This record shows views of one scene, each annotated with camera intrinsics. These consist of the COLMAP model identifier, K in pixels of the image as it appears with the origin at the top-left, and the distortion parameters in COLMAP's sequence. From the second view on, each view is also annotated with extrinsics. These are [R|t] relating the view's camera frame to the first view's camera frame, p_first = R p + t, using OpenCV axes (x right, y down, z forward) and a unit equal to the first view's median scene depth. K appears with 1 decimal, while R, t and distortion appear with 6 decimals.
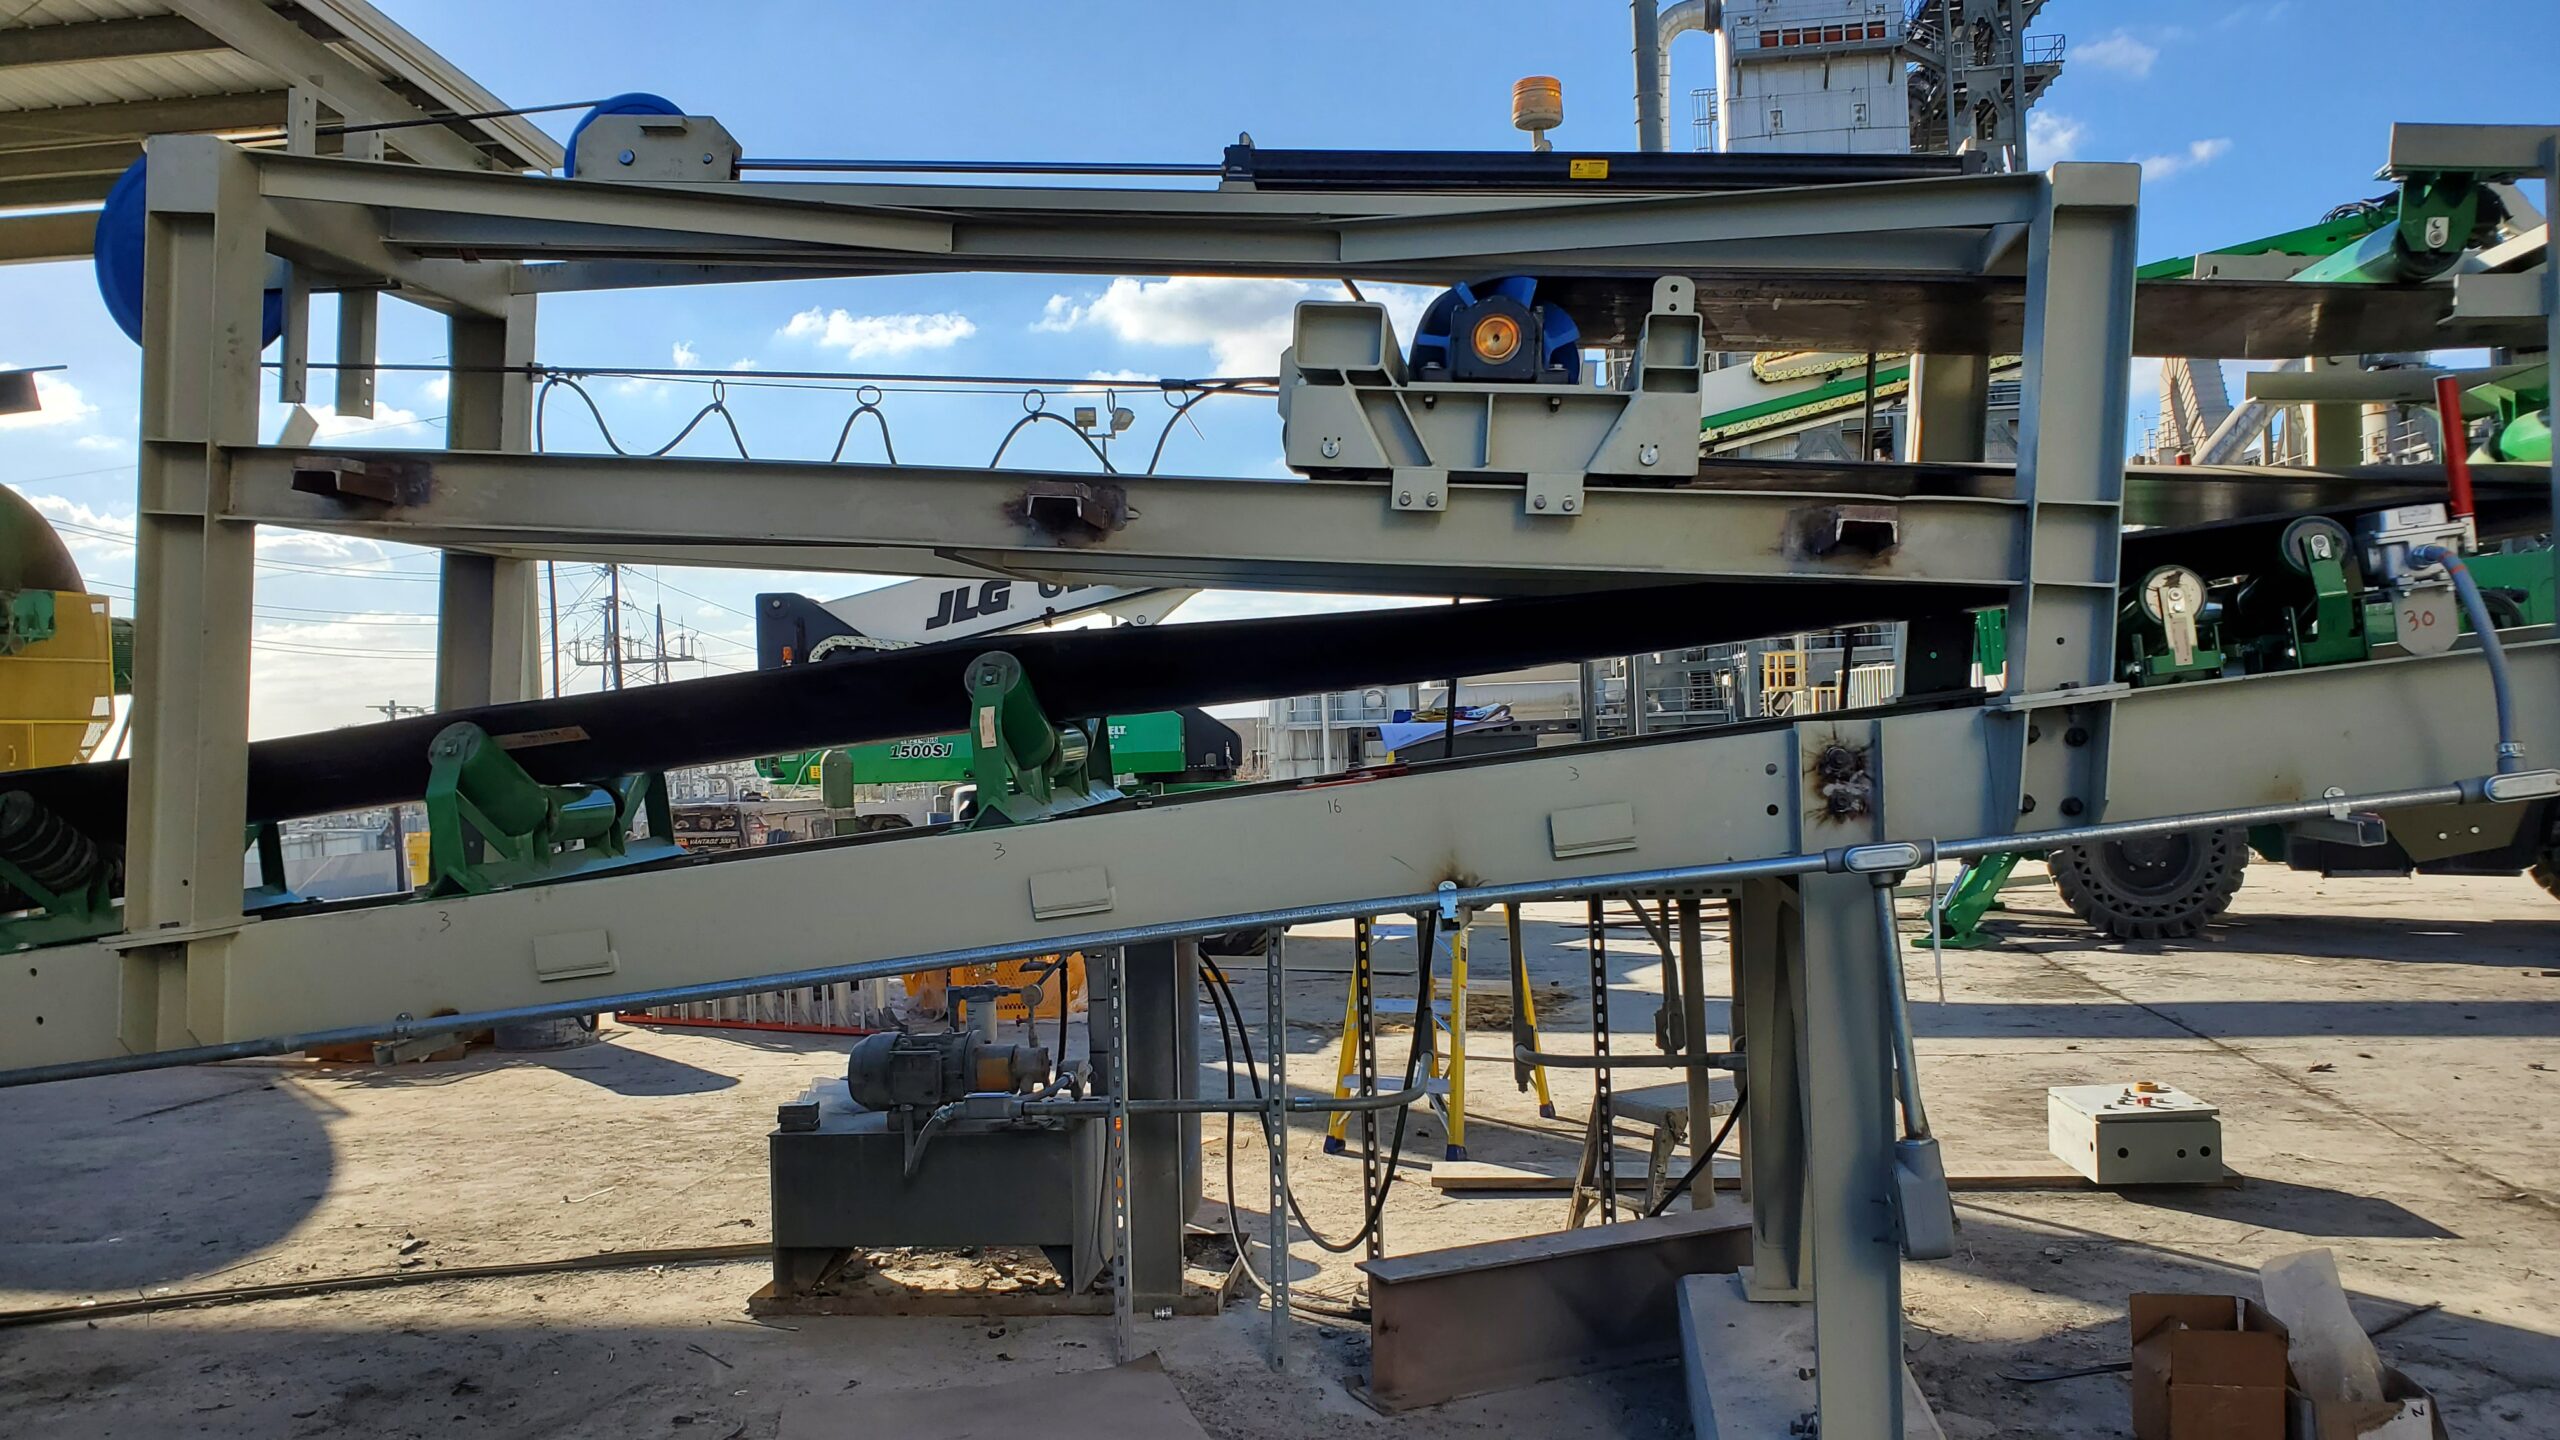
lens RADIAL K [[1988.1, 0, 1264.2], [0, 1988.1, 706.2], [0, 0, 1]] dist [-0.005958, 0.011277]
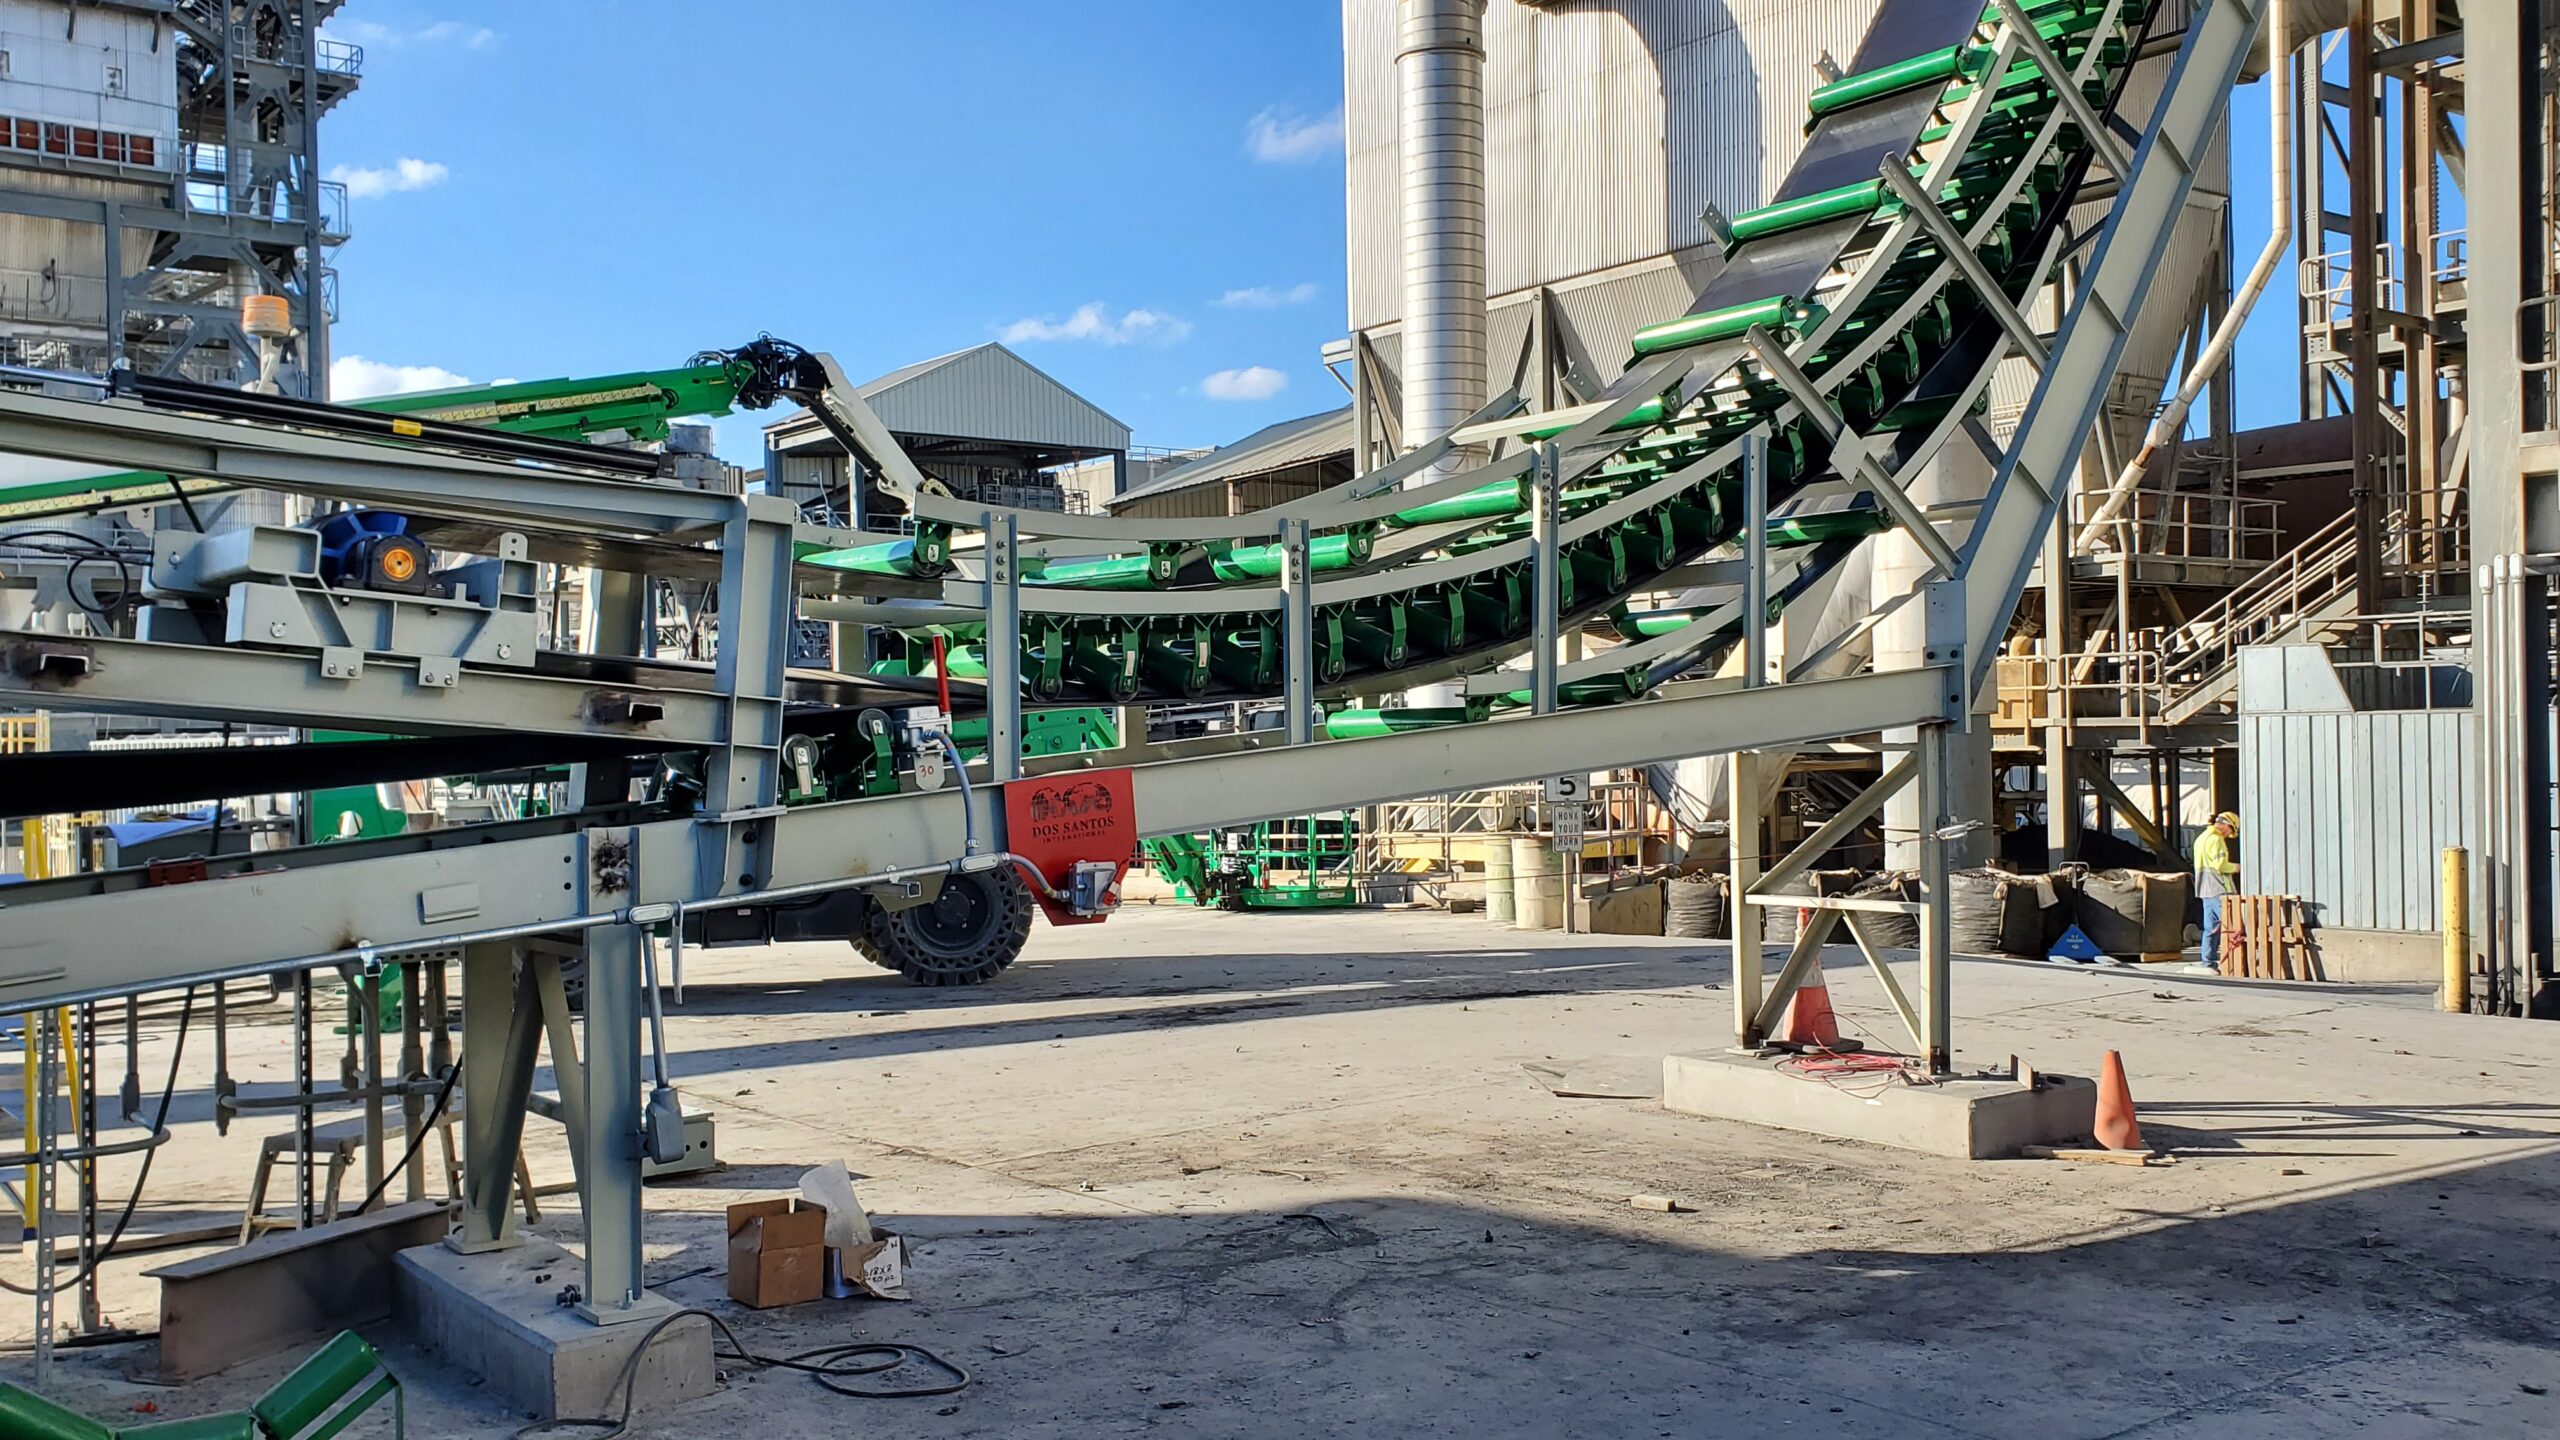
lens RADIAL K [[2272.5, 0, 1288.6], [0, 2272.5, 730.7], [0, 0, 1]] dist [0.049737, -0.014183]
pose [[0.704025, 0.030855, 0.709504, -0.604121], [-0.014186, 0.999467, -0.029389, -0.023154], [-0.710033, 0.010625, 0.704088, -0.630298]]
